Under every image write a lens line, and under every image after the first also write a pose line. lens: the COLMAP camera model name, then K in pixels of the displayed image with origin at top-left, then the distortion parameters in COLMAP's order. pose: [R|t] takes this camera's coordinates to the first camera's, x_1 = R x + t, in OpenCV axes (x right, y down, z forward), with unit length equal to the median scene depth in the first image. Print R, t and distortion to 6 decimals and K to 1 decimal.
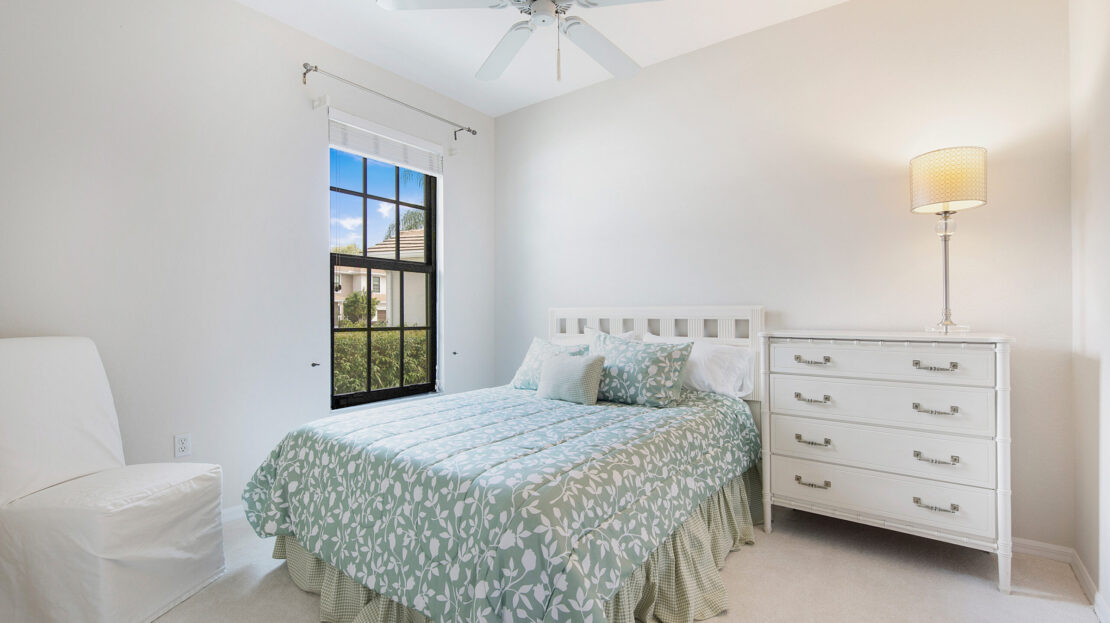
lens RADIAL K [[482.0, 0, 558.2], [0, 482.0, 313.9], [0, 0, 1]] dist [-0.001340, -0.013837]
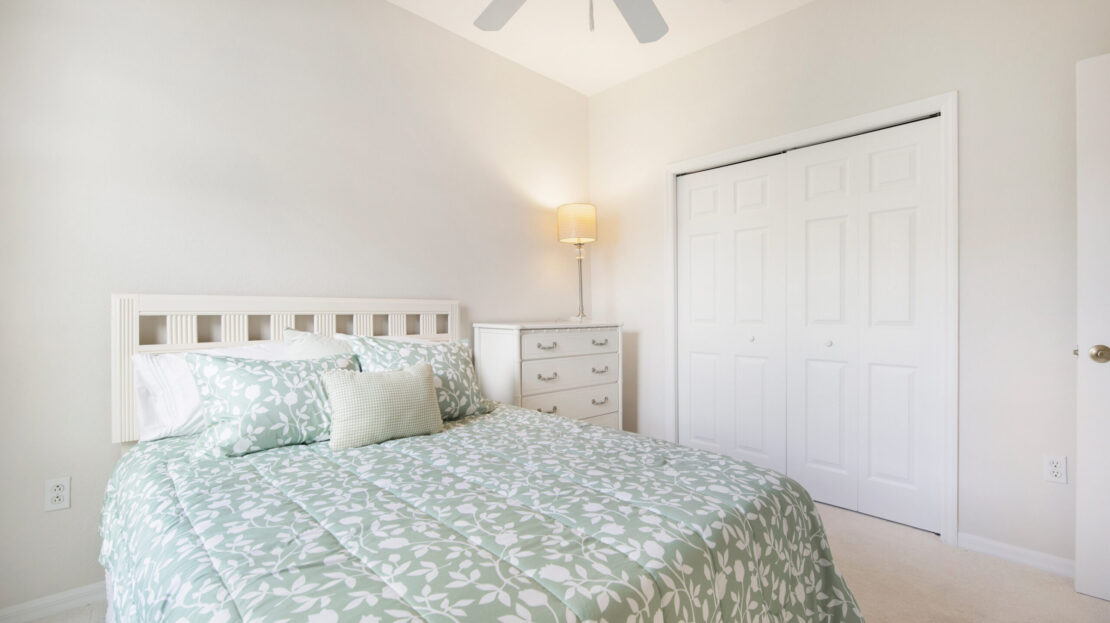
lens RADIAL K [[428.0, 0, 555.0], [0, 428.0, 311.5], [0, 0, 1]] dist [-0.000244, -0.000006]
pose [[0.245438, 0.004111, 0.969404, -0.515092], [0.001041, 0.999989, -0.004504, 0.012098], [-0.969412, 0.002115, 0.245431, 0.682851]]
